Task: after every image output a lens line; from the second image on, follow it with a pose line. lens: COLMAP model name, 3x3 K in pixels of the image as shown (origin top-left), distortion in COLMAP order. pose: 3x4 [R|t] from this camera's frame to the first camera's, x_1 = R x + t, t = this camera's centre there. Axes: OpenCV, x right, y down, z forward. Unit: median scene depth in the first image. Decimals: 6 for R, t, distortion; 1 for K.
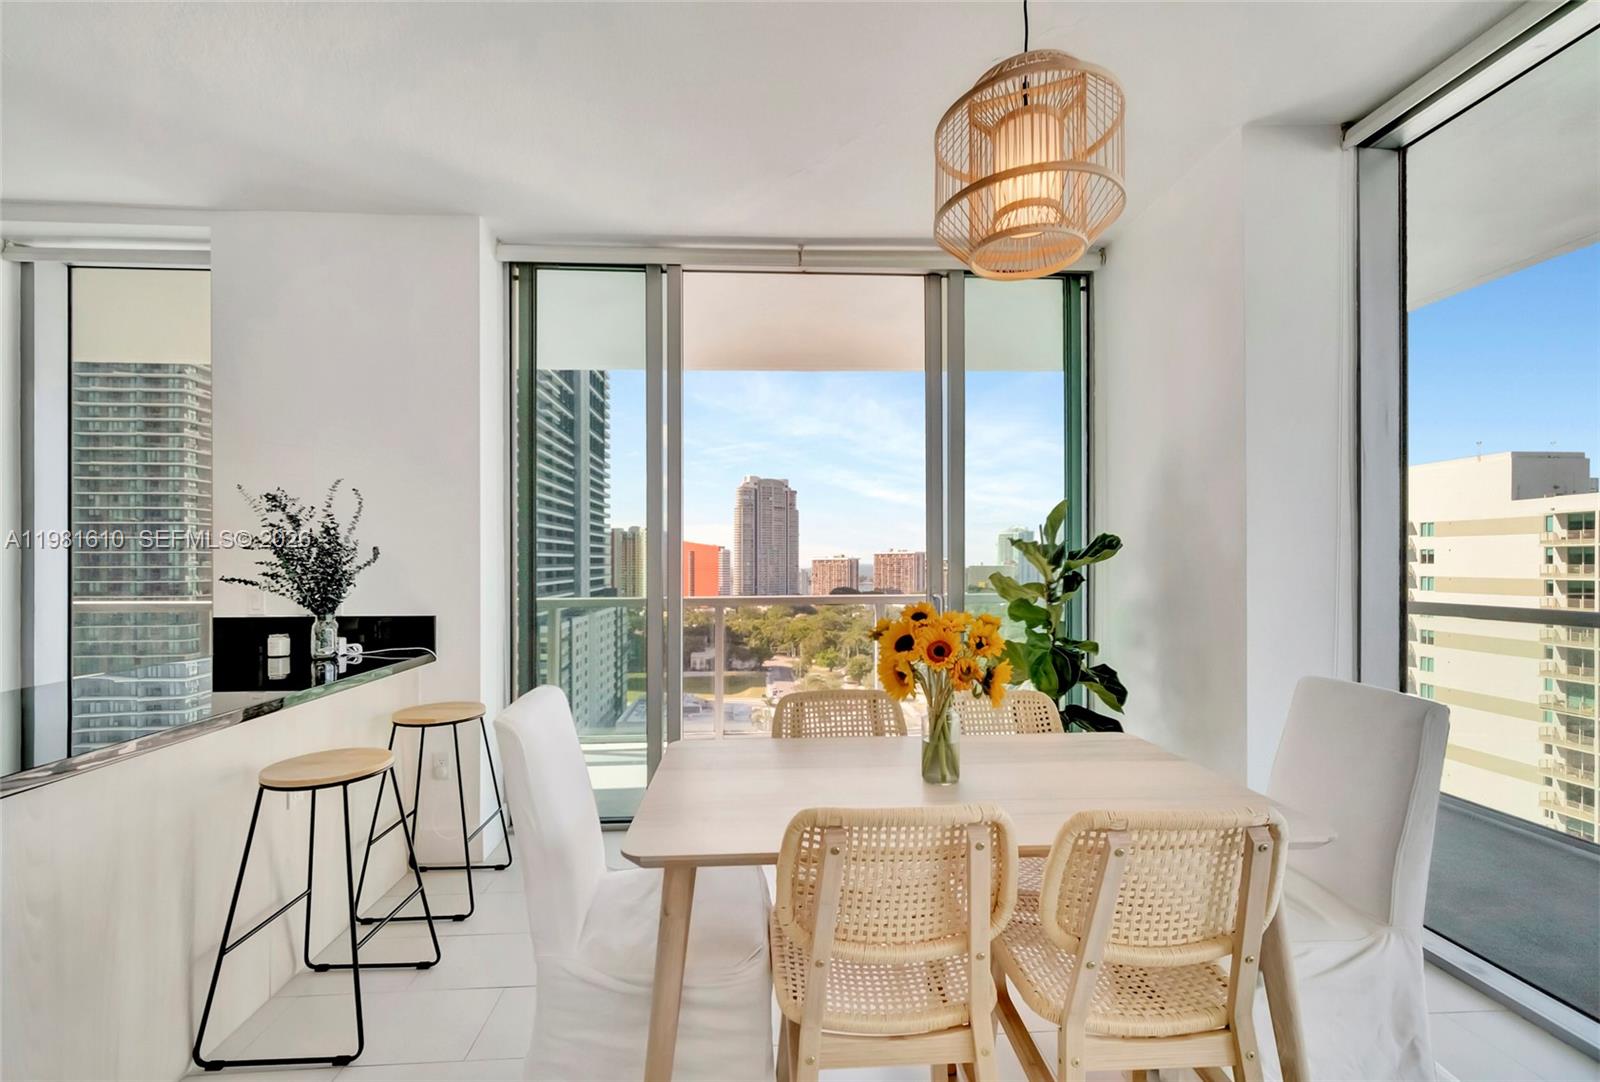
lens RADIAL K [[690.6, 0, 802.7], [0, 690.6, 563.0], [0, 0, 1]] dist [-0.010487, 0.000990]
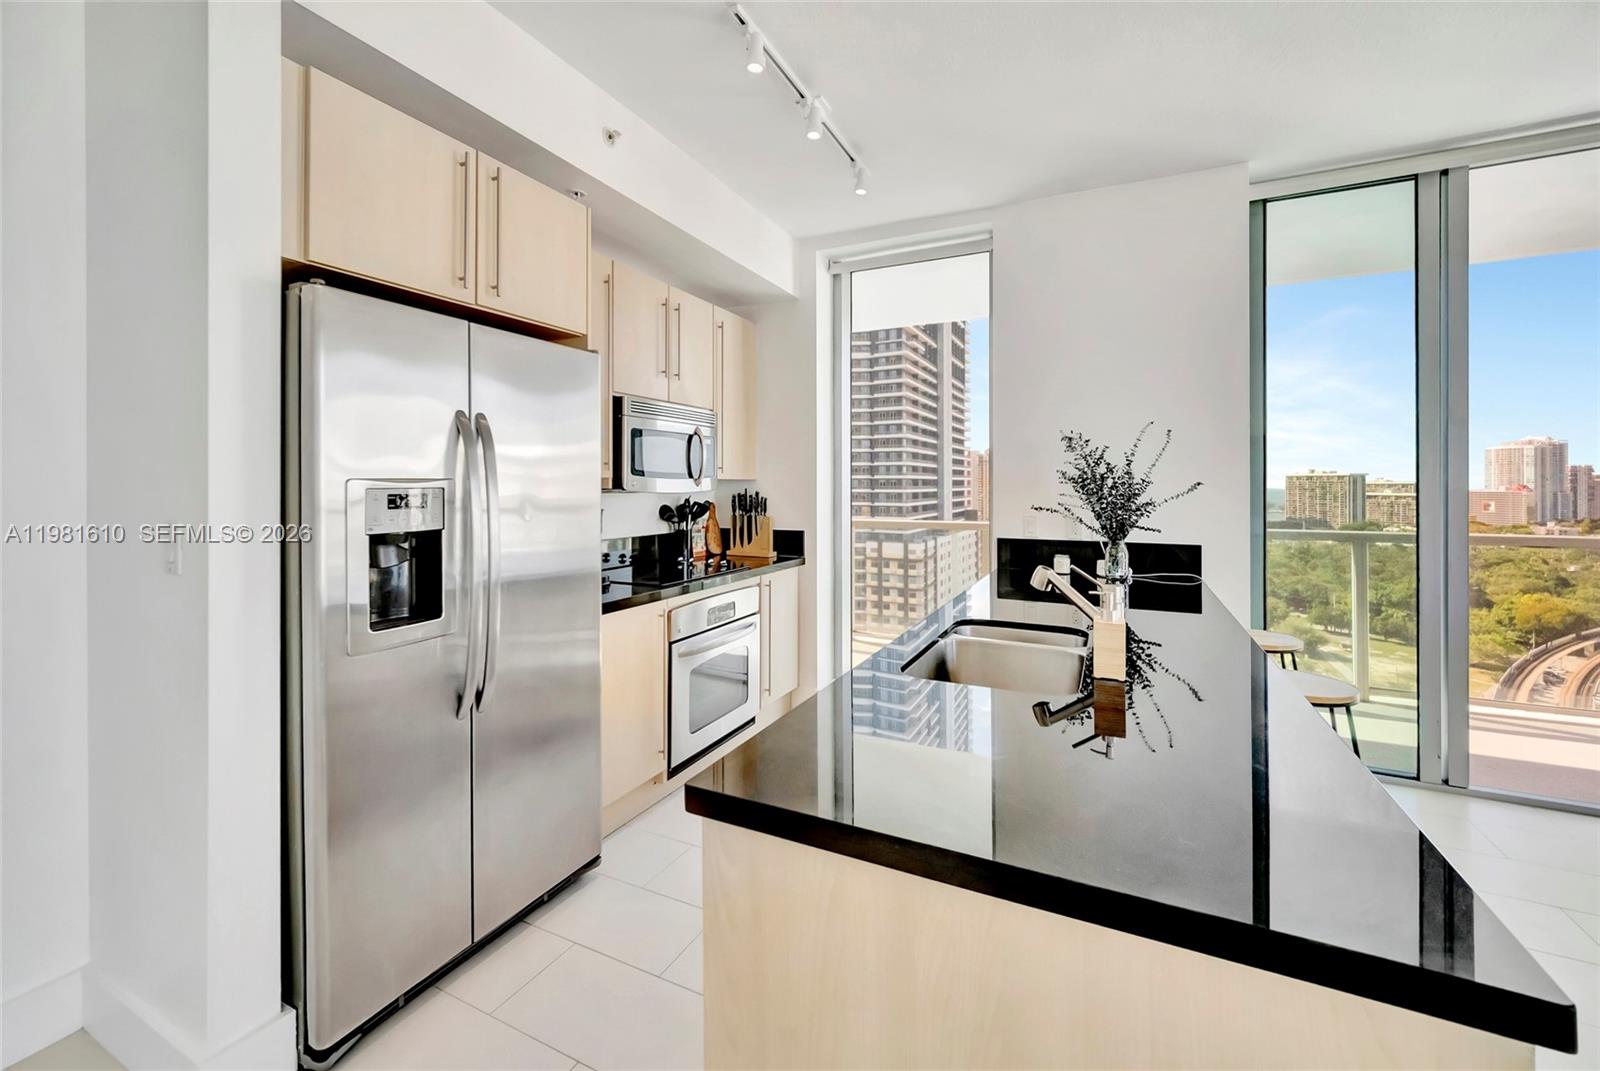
lens RADIAL K [[660.6, 0, 751.2], [0, 660.6, 490.0], [0, 0, 1]] dist [-0.005529, 0.002671]
pose [[0.840518, 0.009854, -0.541695, -0.571067], [-0.005786, 0.999941, 0.009212, -0.014297], [0.541753, -0.004609, 0.840525, -0.209843]]
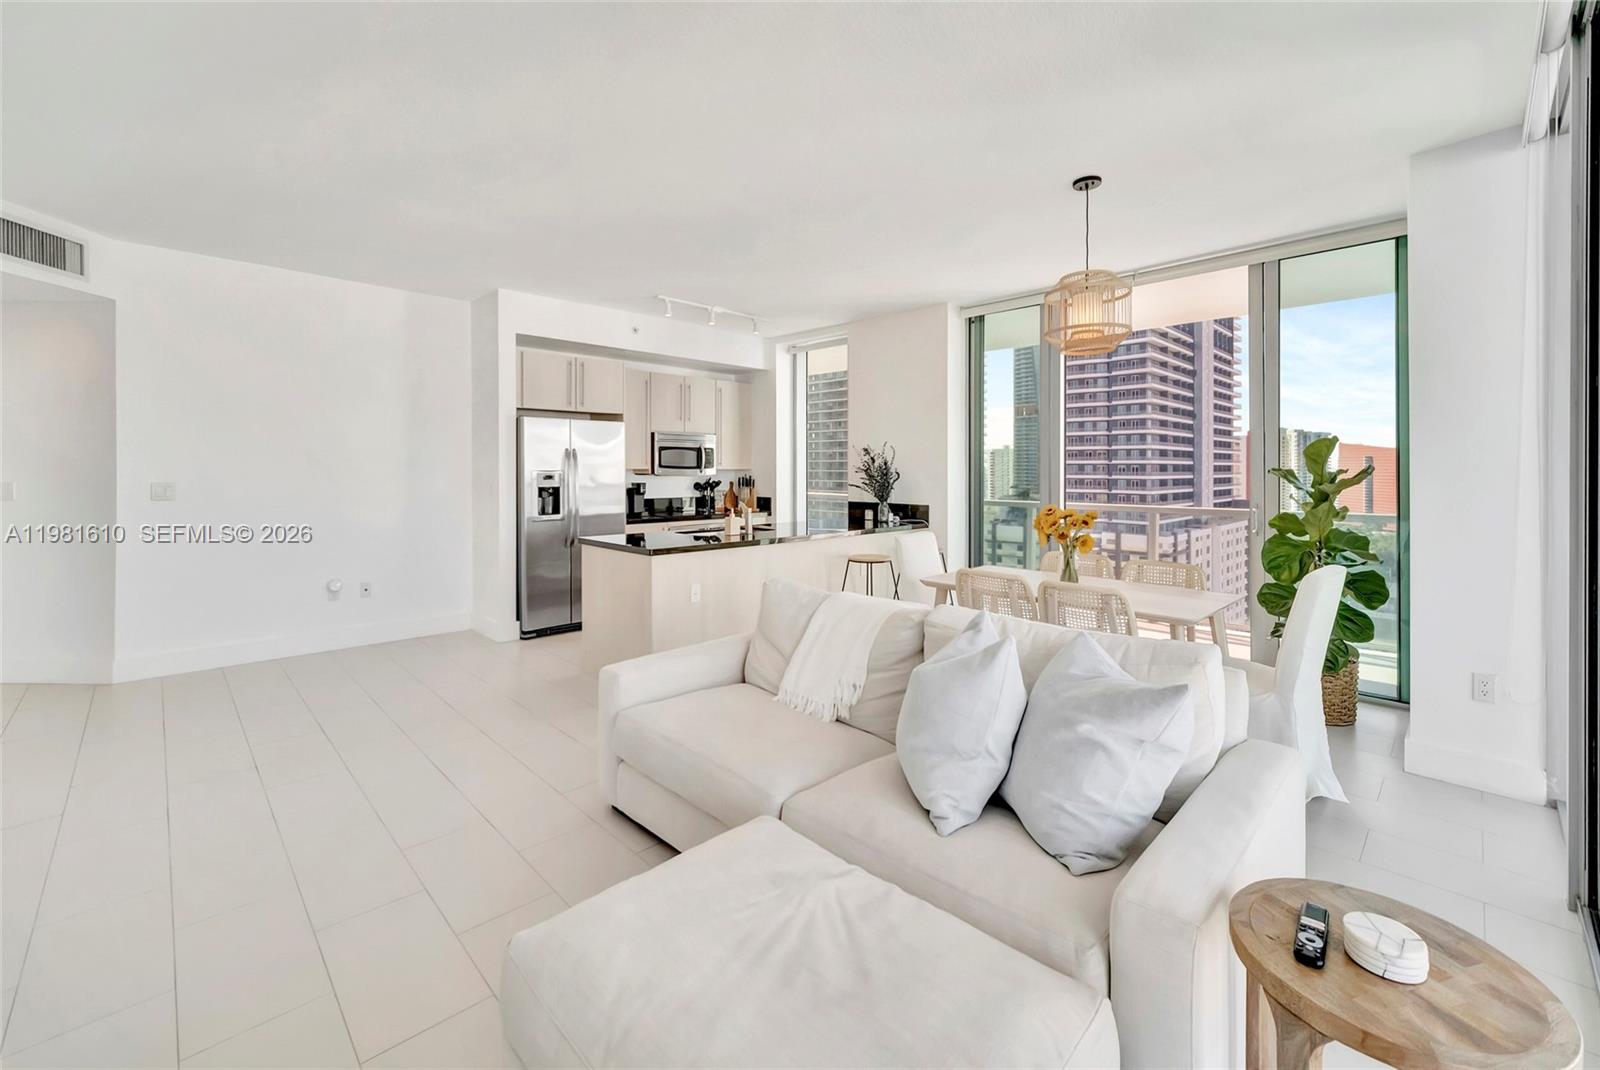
lens RADIAL K [[660.6, 0, 750.9], [0, 660.6, 474.6], [0, 0, 1]] dist [-0.005529, 0.002671]
pose [[0.604811, 0.013071, -0.796262, 0.651865], [-0.007049, 0.999914, 0.011060, -0.029592], [0.796338, -0.001076, 0.604851, -0.554399]]
